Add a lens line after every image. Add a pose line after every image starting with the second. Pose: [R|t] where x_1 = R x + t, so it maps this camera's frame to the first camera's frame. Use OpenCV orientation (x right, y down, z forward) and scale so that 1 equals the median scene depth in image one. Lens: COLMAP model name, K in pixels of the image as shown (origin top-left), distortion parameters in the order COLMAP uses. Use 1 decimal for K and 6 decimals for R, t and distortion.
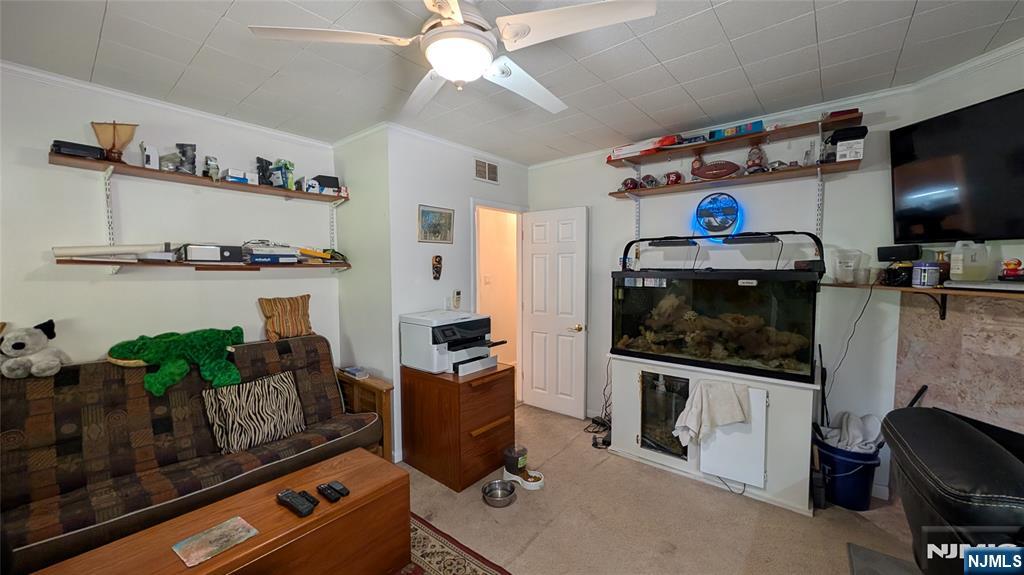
lens RADIAL K [[384.5, 0, 512.5], [0, 384.5, 289.0], [0, 0, 1]] dist [-0.001512, 0.000438]
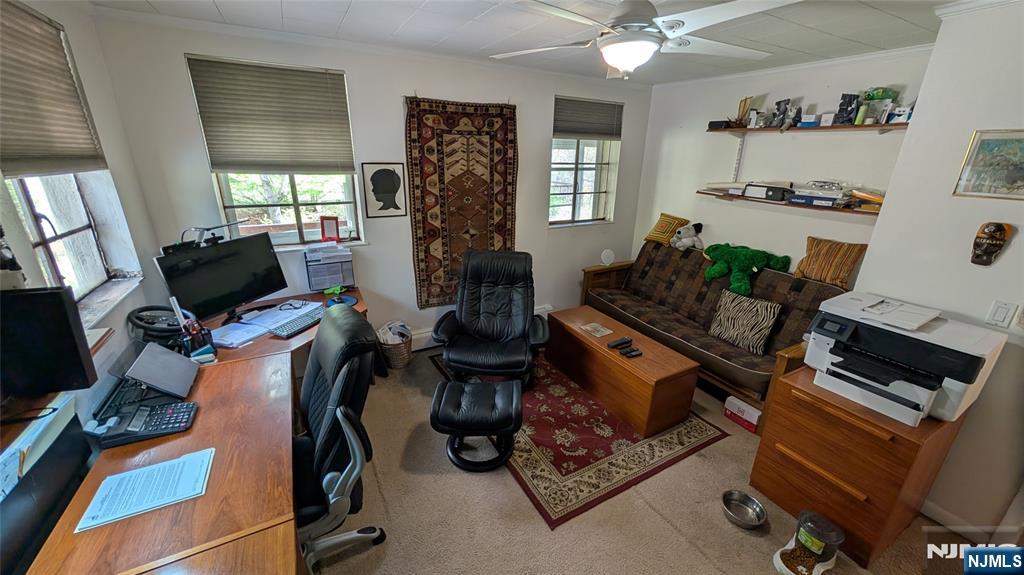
lens RADIAL K [[384.5, 0, 512.5], [0, 384.5, 289.0], [0, 0, 1]] dist [-0.001512, 0.000438]
pose [[-0.363937, 0.303765, -0.880498, 0.740197], [-0.074148, 0.932876, 0.352483, -0.180954], [0.928467, 0.193569, -0.316985, 0.699901]]
